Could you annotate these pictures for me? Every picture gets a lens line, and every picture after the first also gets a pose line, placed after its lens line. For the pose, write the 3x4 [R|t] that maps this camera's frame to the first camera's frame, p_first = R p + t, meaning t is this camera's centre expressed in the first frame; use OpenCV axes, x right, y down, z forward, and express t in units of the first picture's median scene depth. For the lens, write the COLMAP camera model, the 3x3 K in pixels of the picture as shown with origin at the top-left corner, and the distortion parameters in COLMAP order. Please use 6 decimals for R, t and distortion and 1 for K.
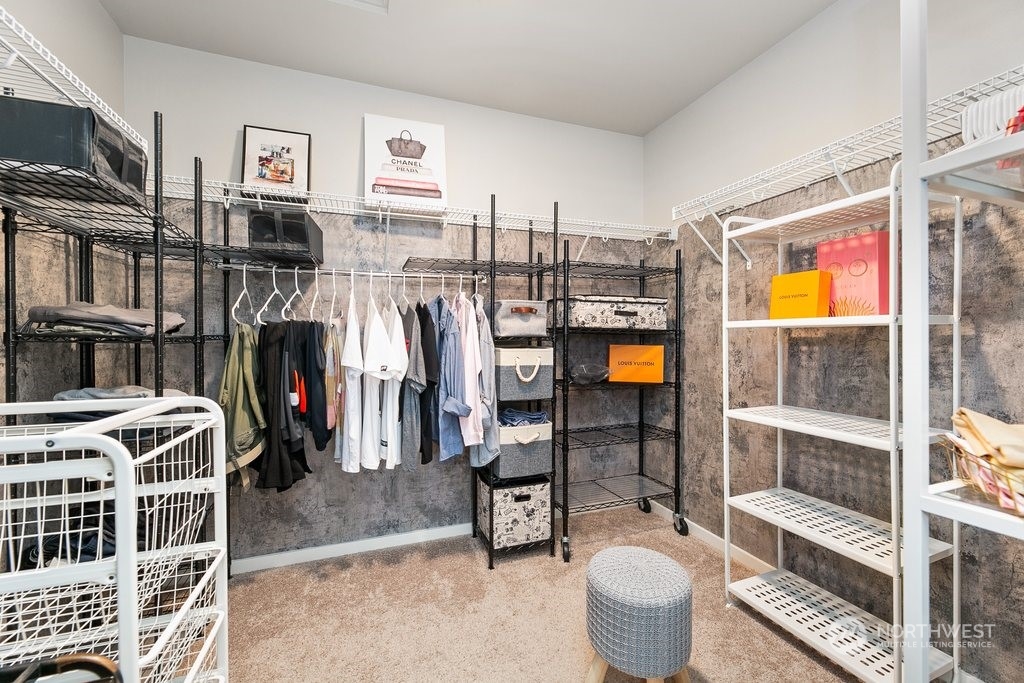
lens RADIAL K [[414.2, 0, 512.8], [0, 414.2, 339.4], [0, 0, 1]] dist [-0.000566, 0.000427]
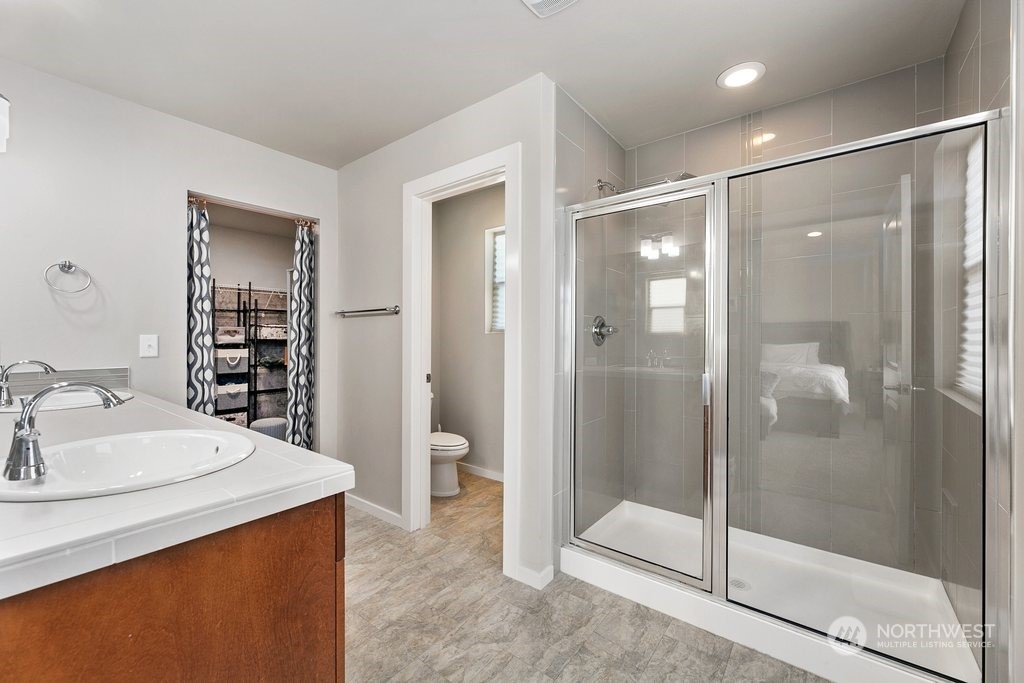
lens RADIAL K [[414.2, 0, 505.9], [0, 414.2, 339.4], [0, 0, 1]] dist [-0.000566, 0.000427]
pose [[0.864370, 0.001571, 0.502854, 0.175508], [0.002396, 0.999971, -0.007243, -0.010450], [-0.502851, 0.007465, 0.864341, -1.562246]]
